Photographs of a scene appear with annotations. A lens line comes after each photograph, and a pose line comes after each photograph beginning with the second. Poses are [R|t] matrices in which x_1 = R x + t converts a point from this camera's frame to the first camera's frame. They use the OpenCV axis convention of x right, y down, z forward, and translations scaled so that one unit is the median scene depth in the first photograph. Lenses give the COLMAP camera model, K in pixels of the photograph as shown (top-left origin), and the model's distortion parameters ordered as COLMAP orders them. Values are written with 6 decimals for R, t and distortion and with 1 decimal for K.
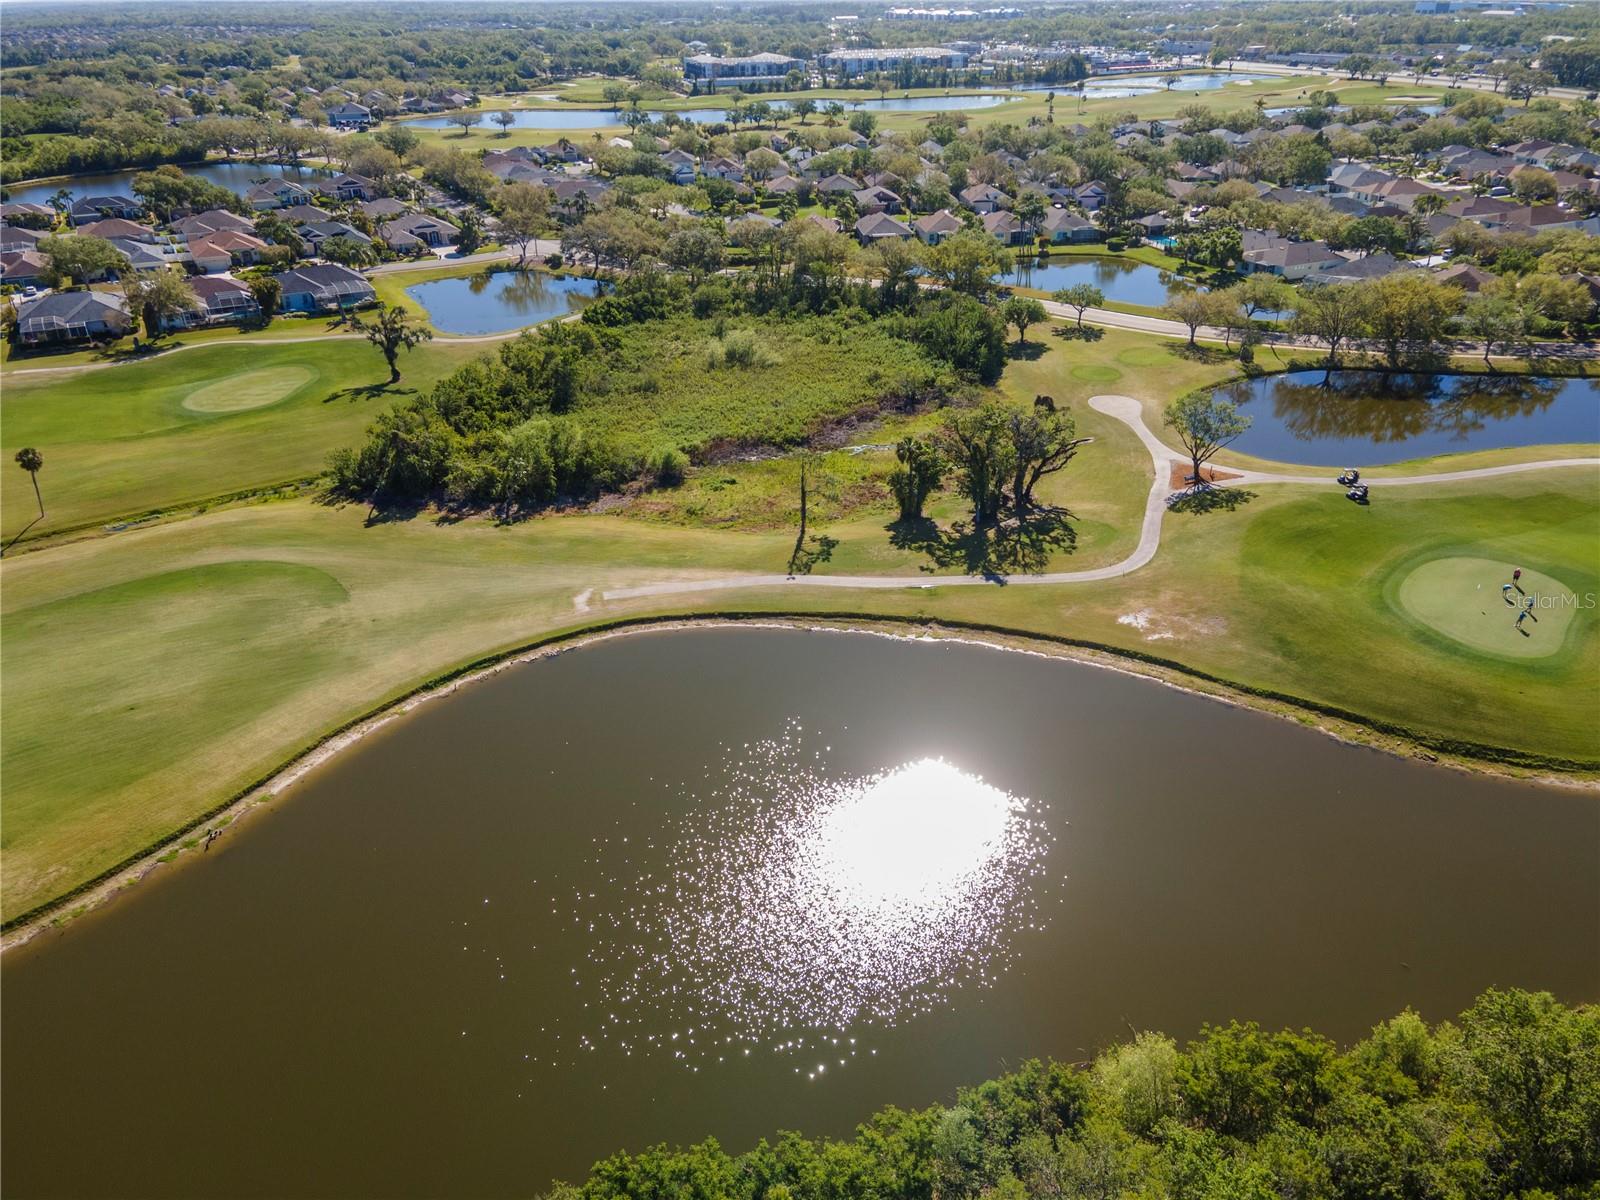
lens RADIAL K [[1154.6, 0, 807.6], [0, 1154.6, 599.8], [0, 0, 1]] dist [0.041390, 0.020210]
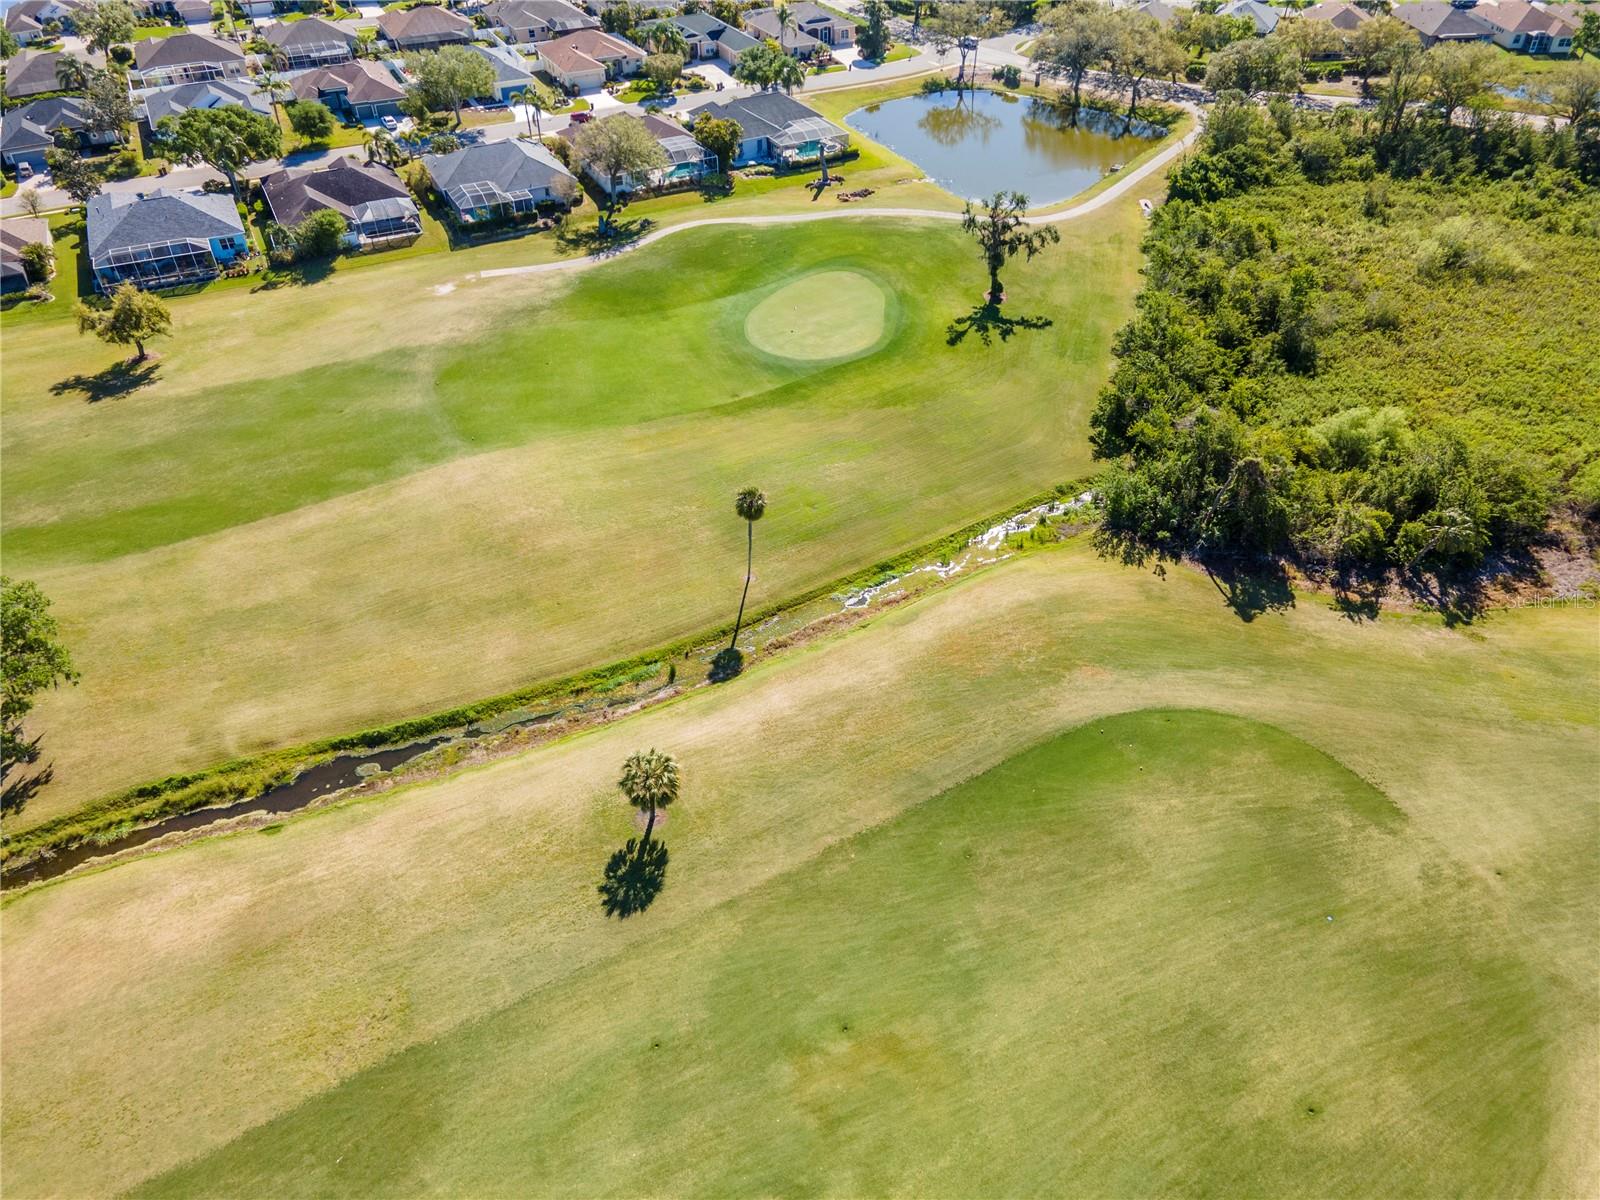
lens RADIAL K [[1150.8, 0, 808.3], [0, 1150.8, 602.9], [0, 0, 1]] dist [0.054699, -0.004941]
pose [[0.998682, 0.034428, -0.038066, -0.600299], [-0.026181, 0.979623, 0.199129, -0.196545], [0.044146, -0.197870, 0.979234, 0.340701]]
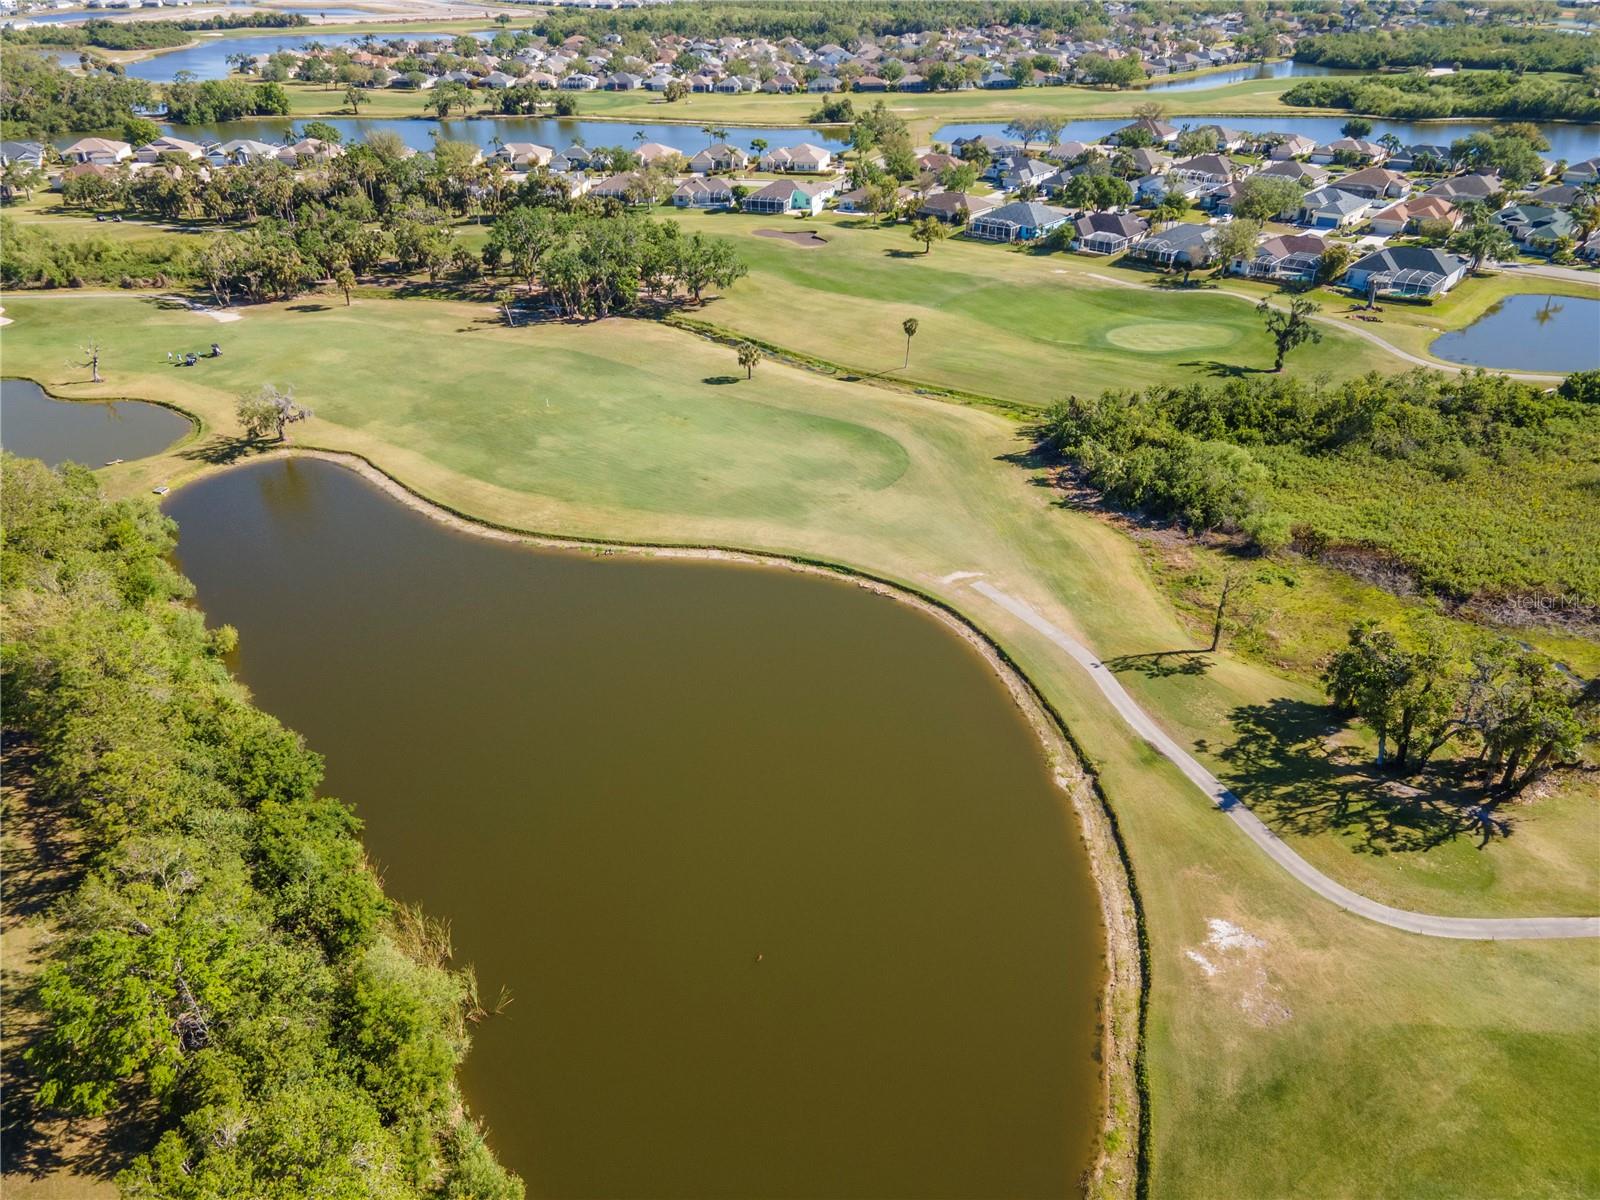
lens RADIAL K [[1144.5, 0, 819.1], [0, 1144.5, 604.8], [0, 0, 1]] dist [0.104680, -0.108687]
pose [[0.350047, 0.485805, -0.800913, 0.558586], [-0.435425, 0.841407, 0.320061, -0.231432], [0.829381, 0.236701, 0.506064, 0.295699]]
